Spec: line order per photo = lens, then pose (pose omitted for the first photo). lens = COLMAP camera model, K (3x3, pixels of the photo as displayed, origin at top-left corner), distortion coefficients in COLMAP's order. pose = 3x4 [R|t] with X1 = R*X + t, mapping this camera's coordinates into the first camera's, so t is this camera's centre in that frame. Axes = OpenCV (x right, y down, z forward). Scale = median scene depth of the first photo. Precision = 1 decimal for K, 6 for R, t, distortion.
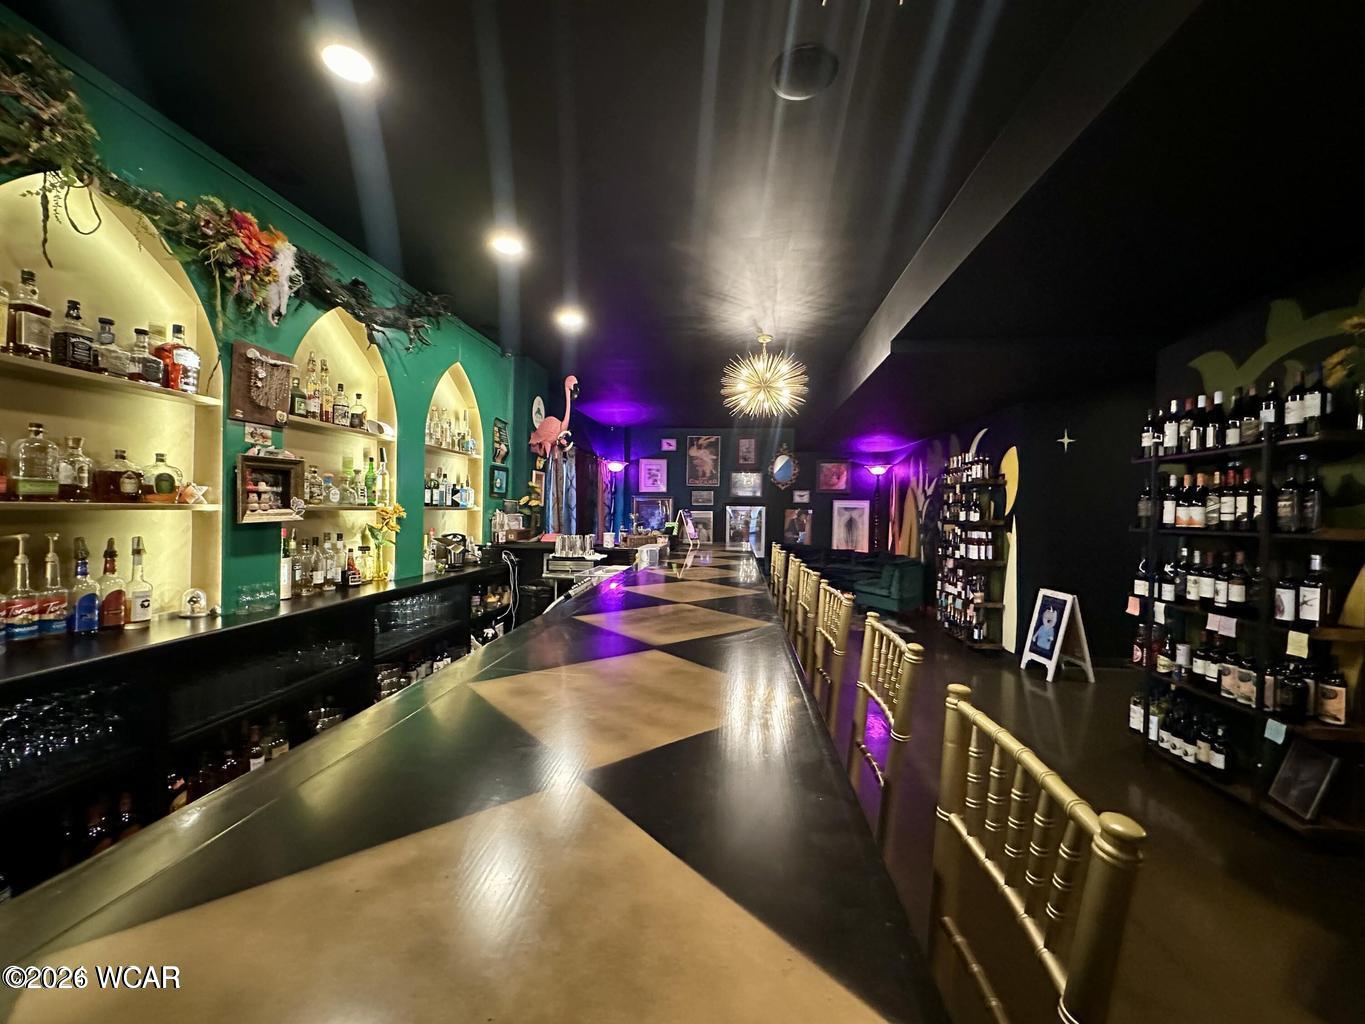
lens RADIAL K [[544.9, 0, 680.4], [0, 544.9, 509.4], [0, 0, 1]] dist [-0.002969, 0.000404]
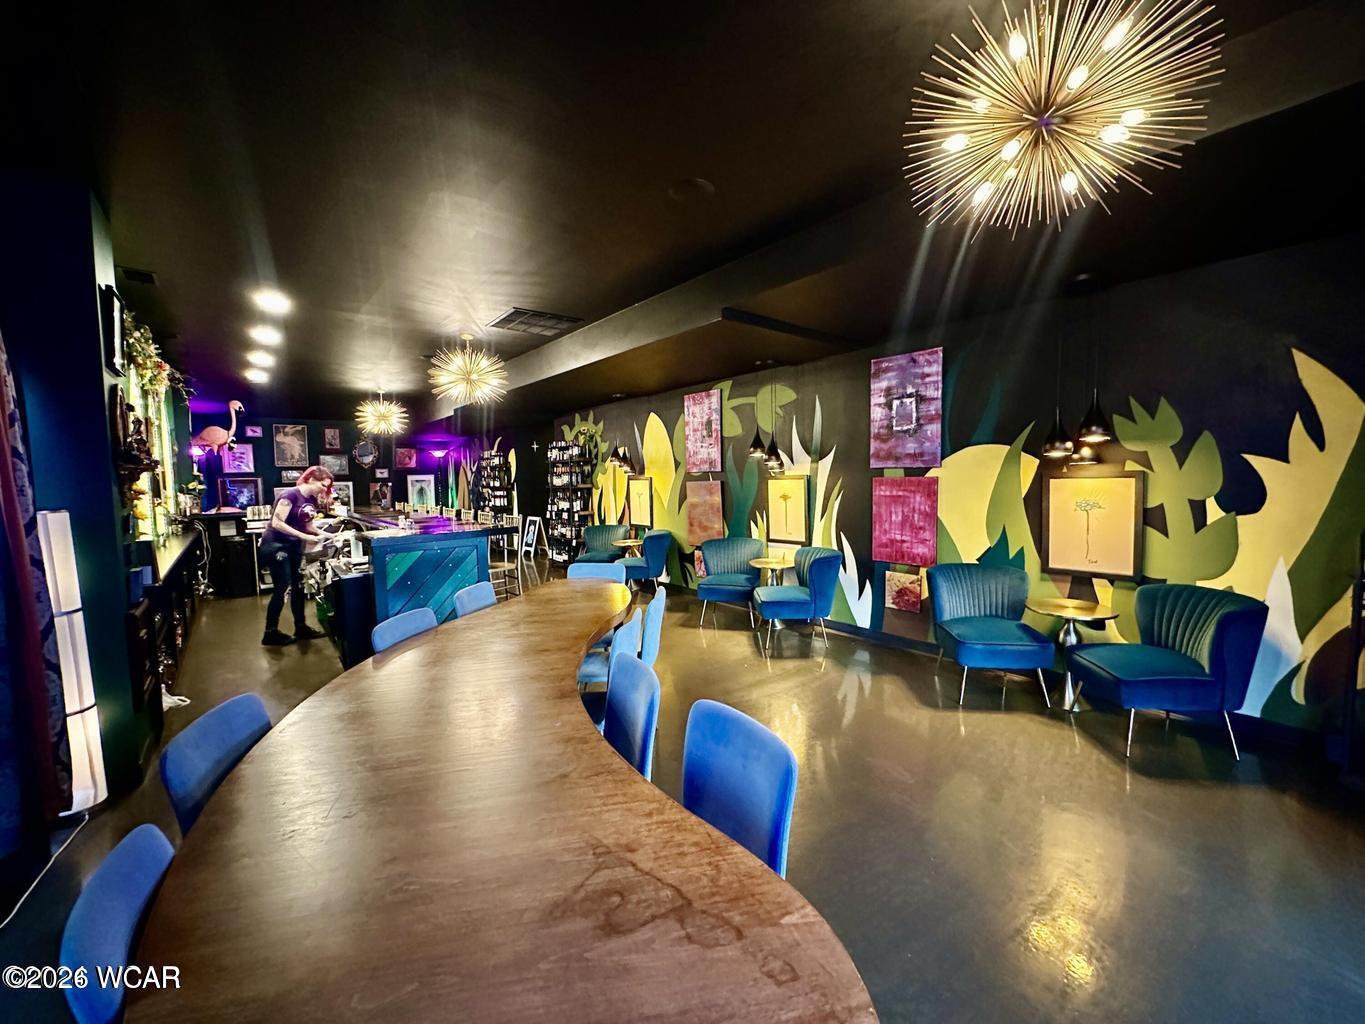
lens RADIAL K [[544.9, 0, 681.0], [0, 544.9, 516.1], [0, 0, 1]] dist [-0.002969, 0.000404]
pose [[0.702568, -0.082596, 0.706807, -0.223532], [0.030487, 0.995823, 0.086066, -0.011325], [-0.710964, -0.038919, 0.702151, -0.488253]]
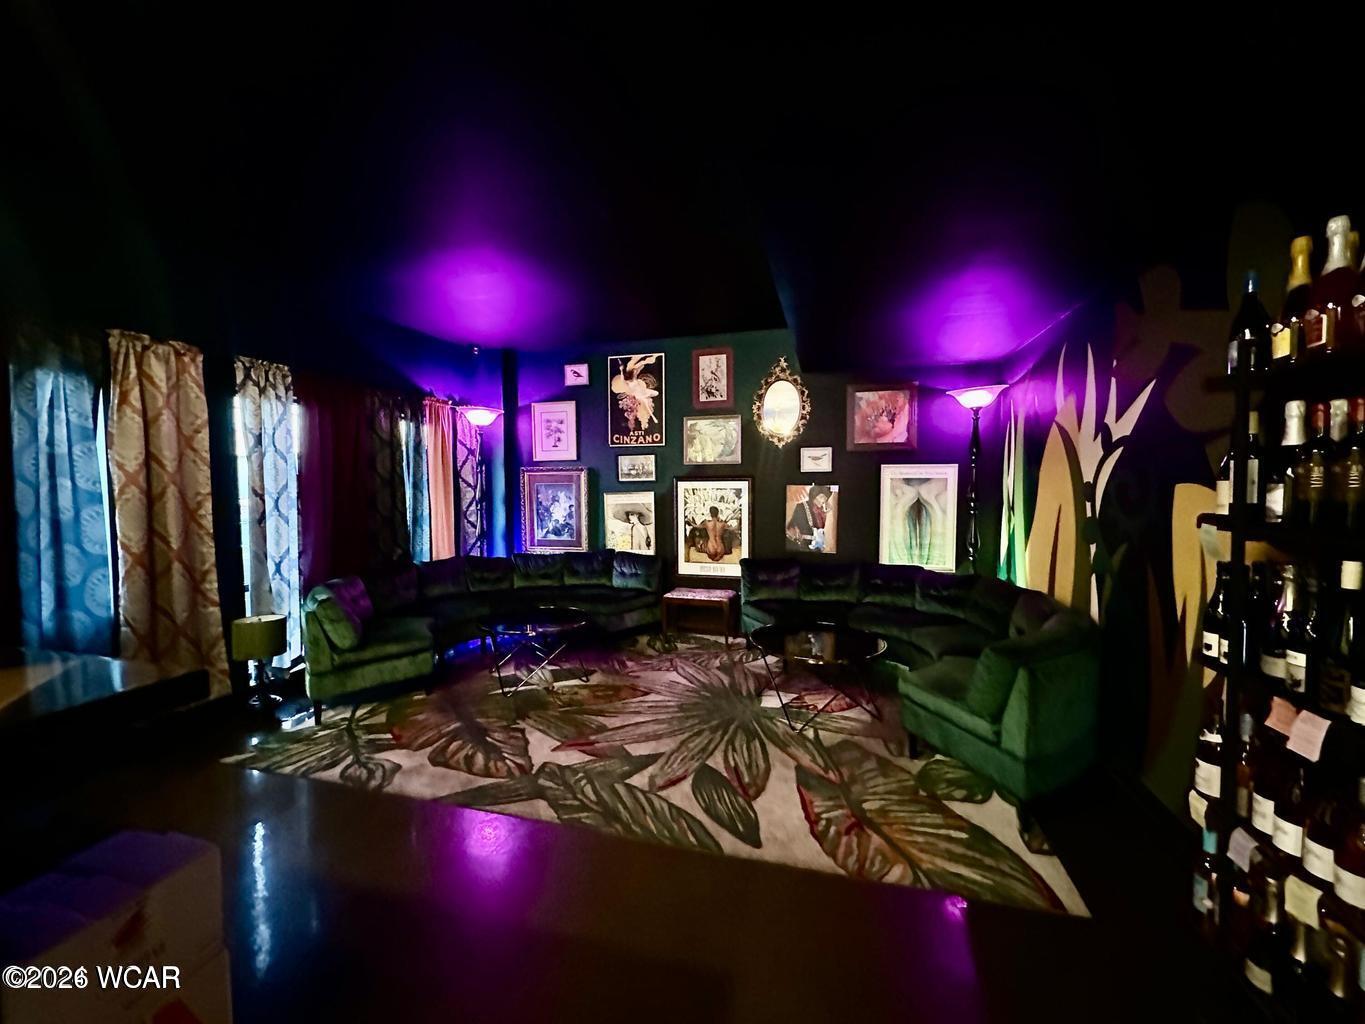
lens RADIAL K [[544.9, 0, 681.1], [0, 544.9, 511.5], [0, 0, 1]] dist [-0.002969, 0.000404]
pose [[0.984982, -0.014384, -0.172055, 0.186369], [0.022500, 0.998719, 0.045315, -0.000934], [0.171183, -0.048505, 0.984045, 0.475551]]
